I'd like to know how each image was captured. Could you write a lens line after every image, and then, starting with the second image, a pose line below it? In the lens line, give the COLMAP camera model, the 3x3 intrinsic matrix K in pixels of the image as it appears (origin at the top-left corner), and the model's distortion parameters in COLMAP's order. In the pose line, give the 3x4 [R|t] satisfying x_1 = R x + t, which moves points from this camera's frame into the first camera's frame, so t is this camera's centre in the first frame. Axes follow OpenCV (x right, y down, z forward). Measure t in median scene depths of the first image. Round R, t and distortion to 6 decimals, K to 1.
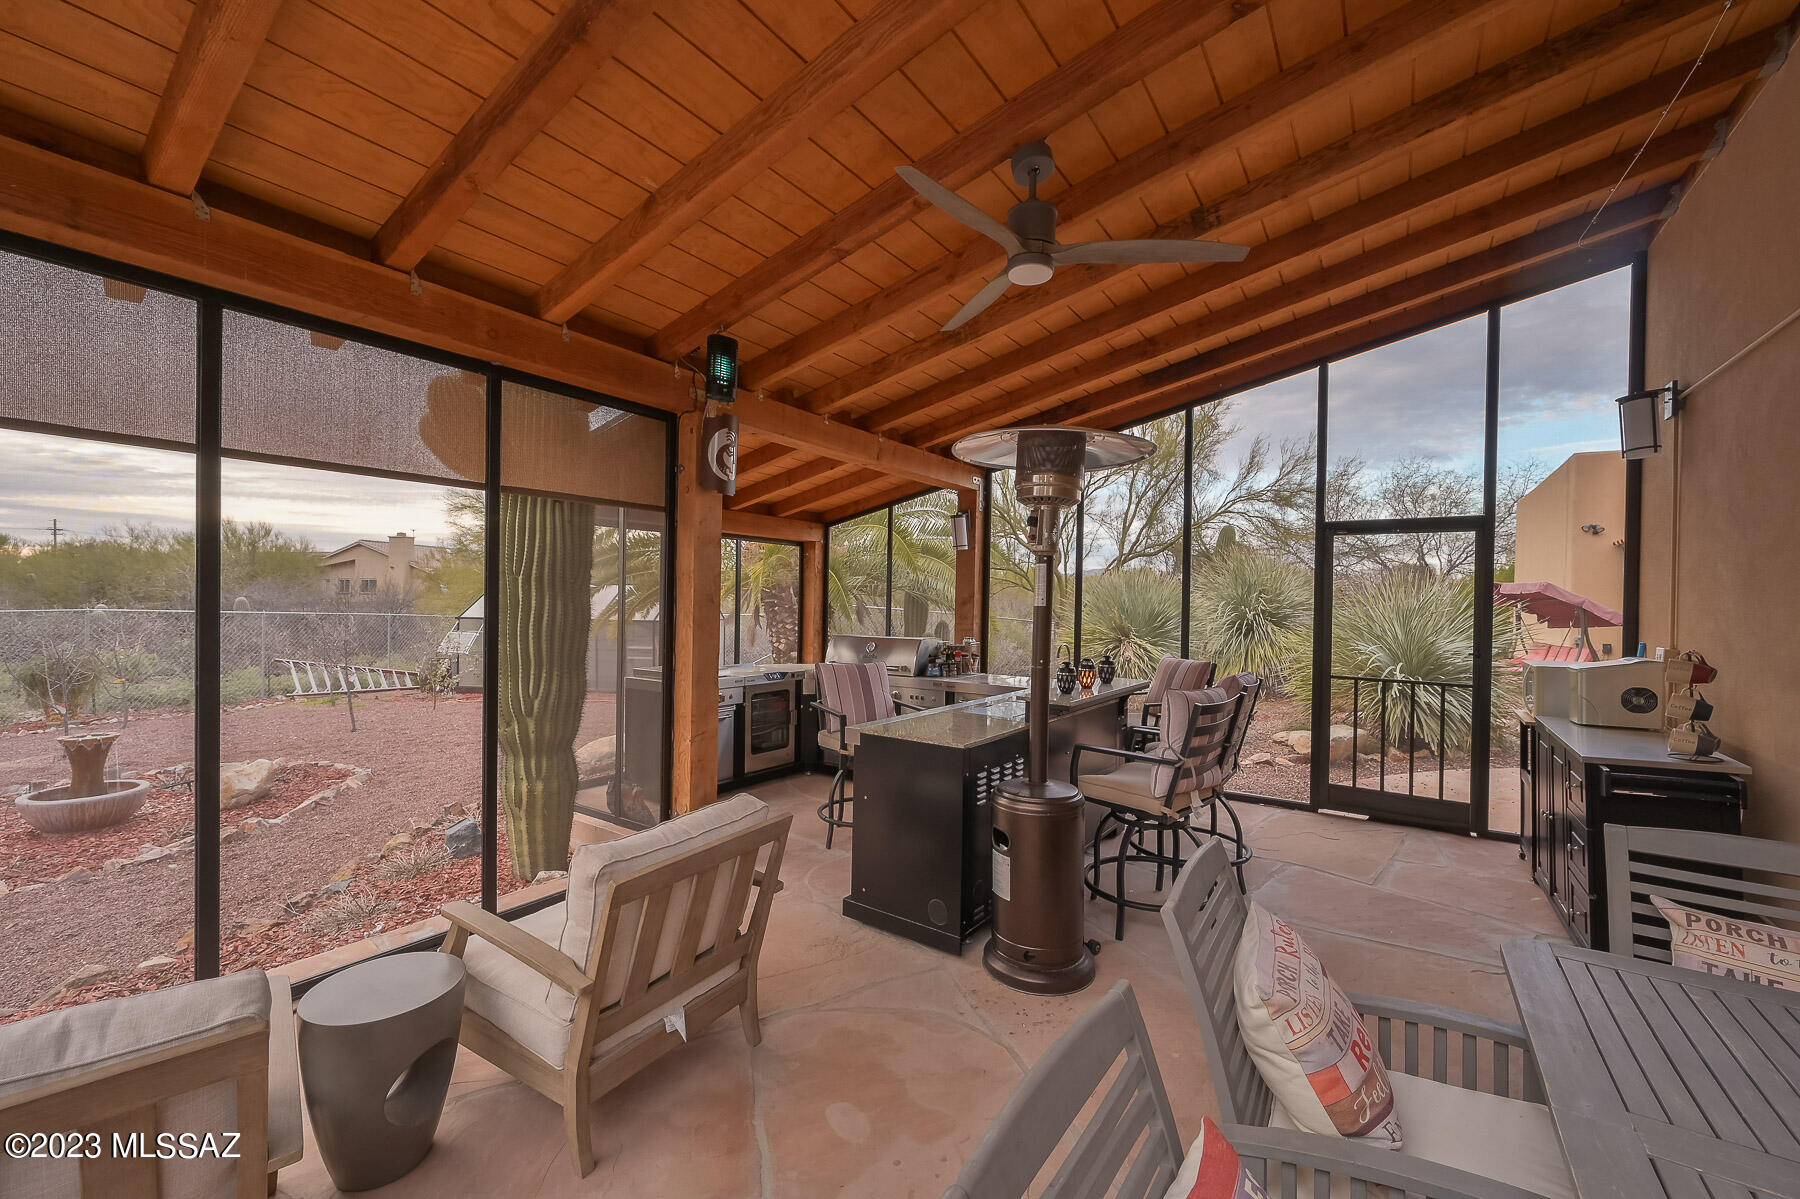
lens RADIAL K [[708.1, 0, 914.8], [0, 708.1, 597.6], [0, 0, 1]] dist [-0.000418, 0.000120]
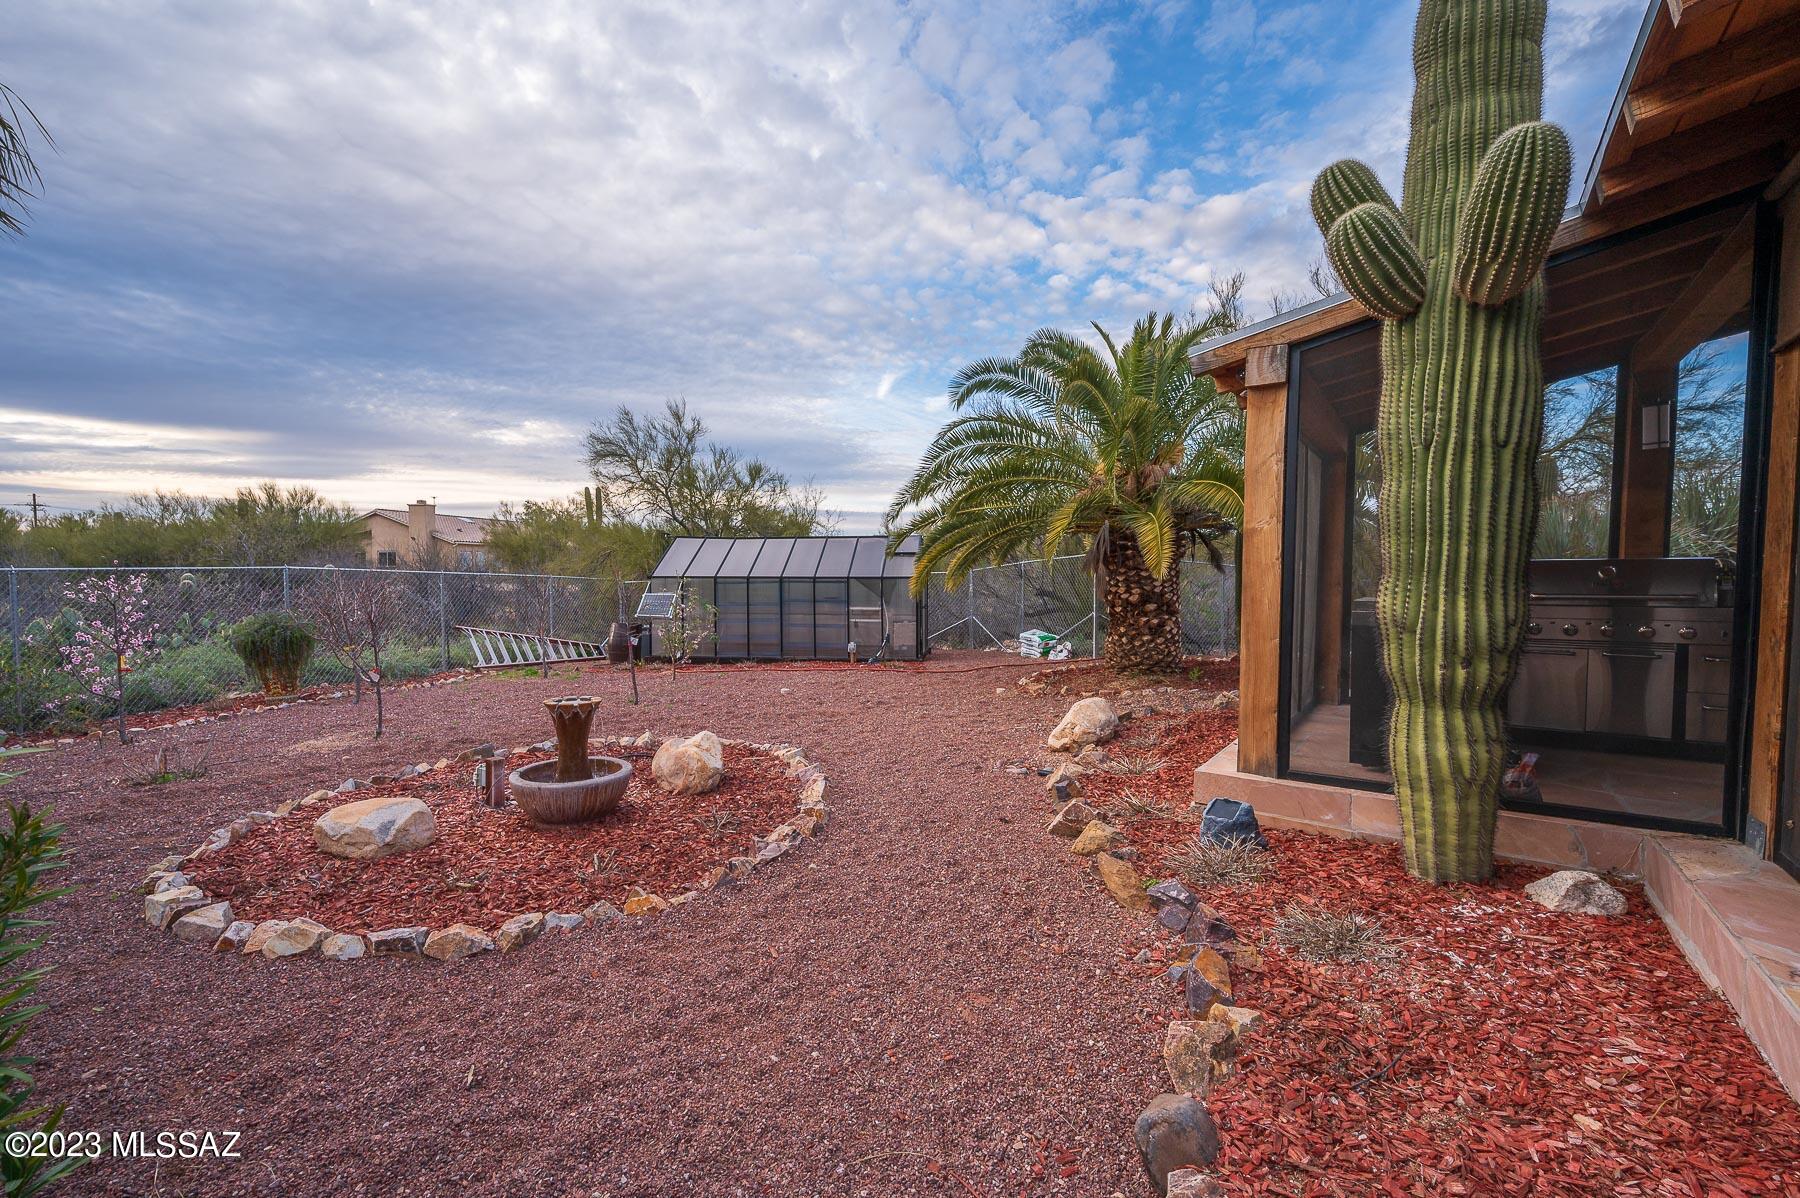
lens RADIAL K [[756.0, 0, 893.5], [0, 756.0, 588.2], [0, 0, 1]] dist [-0.002800, -0.000417]
pose [[0.999829, -0.012547, -0.013587, -0.482649], [0.012878, 0.999615, 0.024565, 0.033080], [0.013274, -0.024736, 0.999606, 0.104711]]
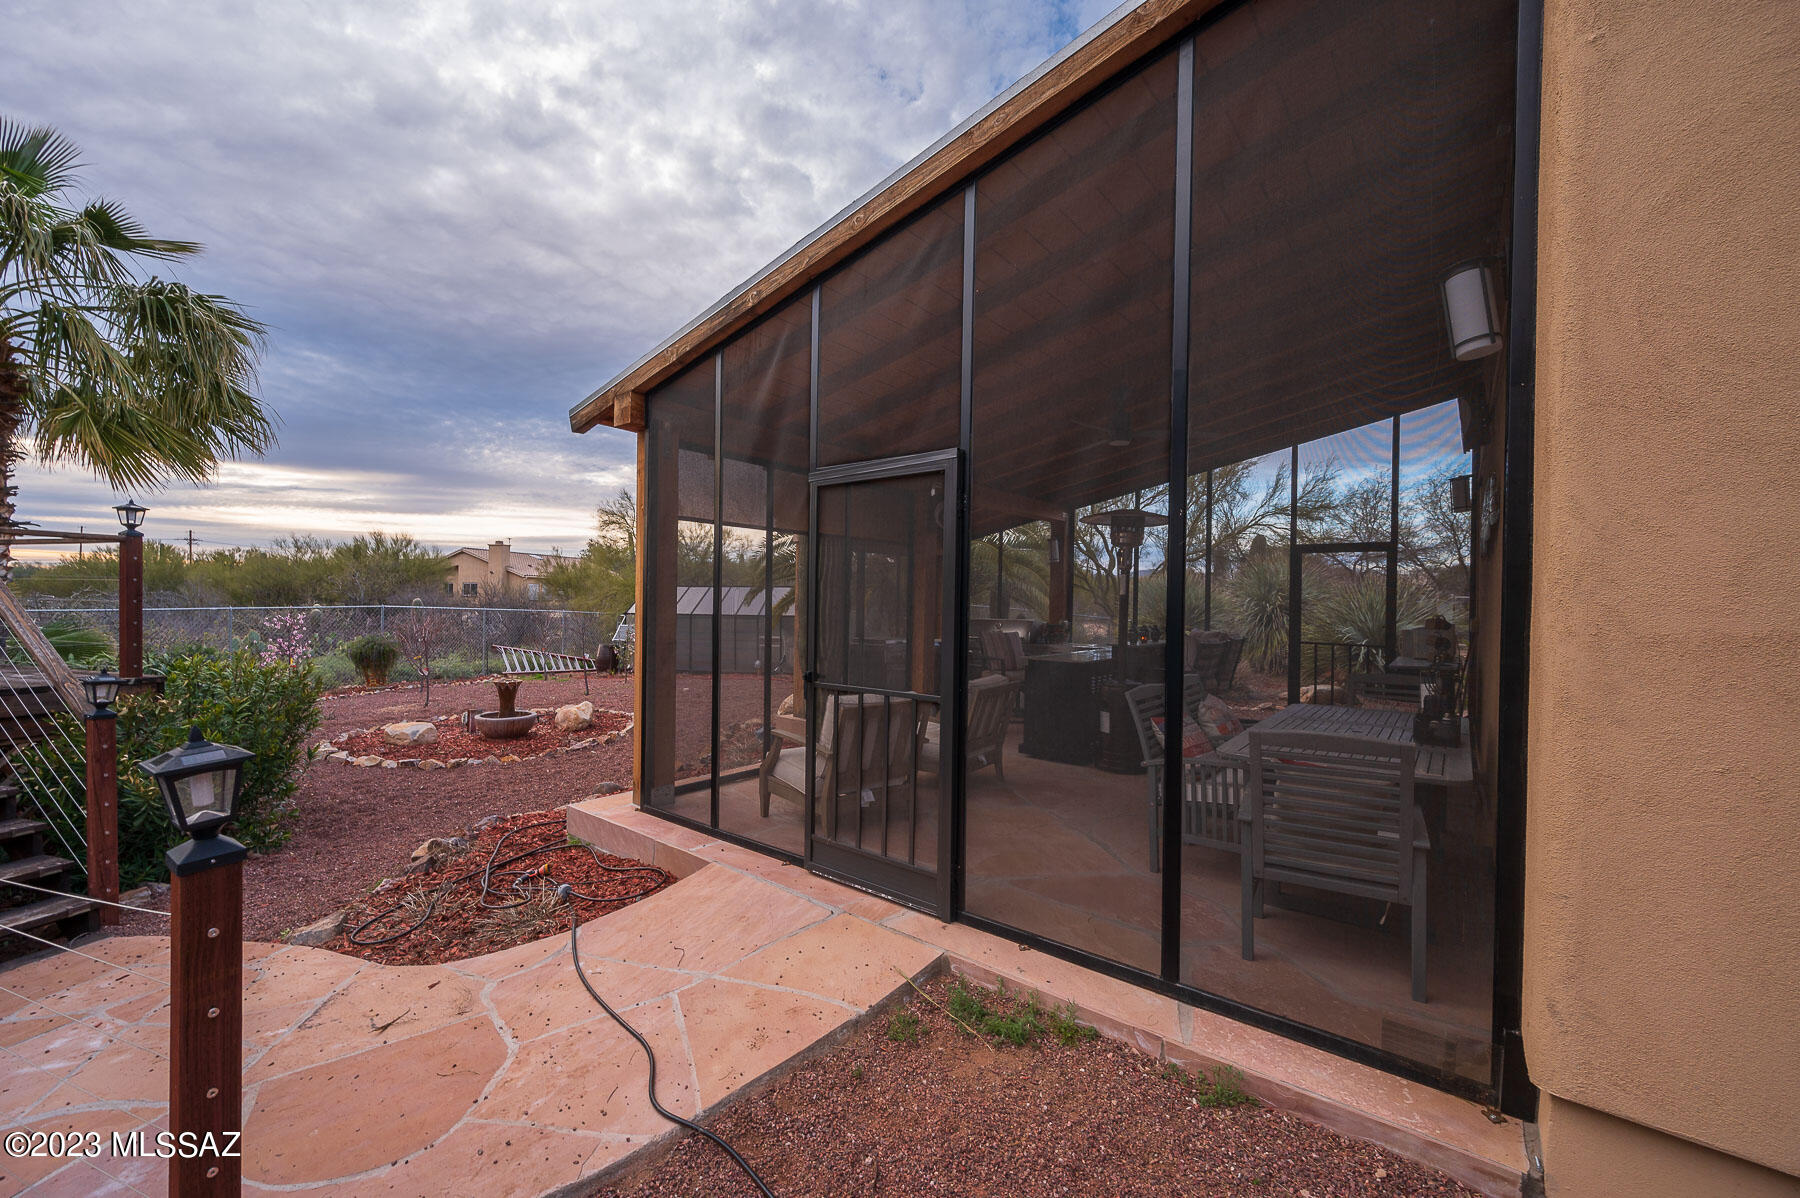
lens RADIAL K [[720.1, 0, 900.6], [0, 720.1, 600.2], [0, 0, 1]] dist [-0.005822, 0.000269]
pose [[0.997202, -0.001722, -0.074730, -0.093090], [0.001776, 0.999998, 0.000651, 0.007195], [0.074728, -0.000781, 0.997204, -0.338456]]
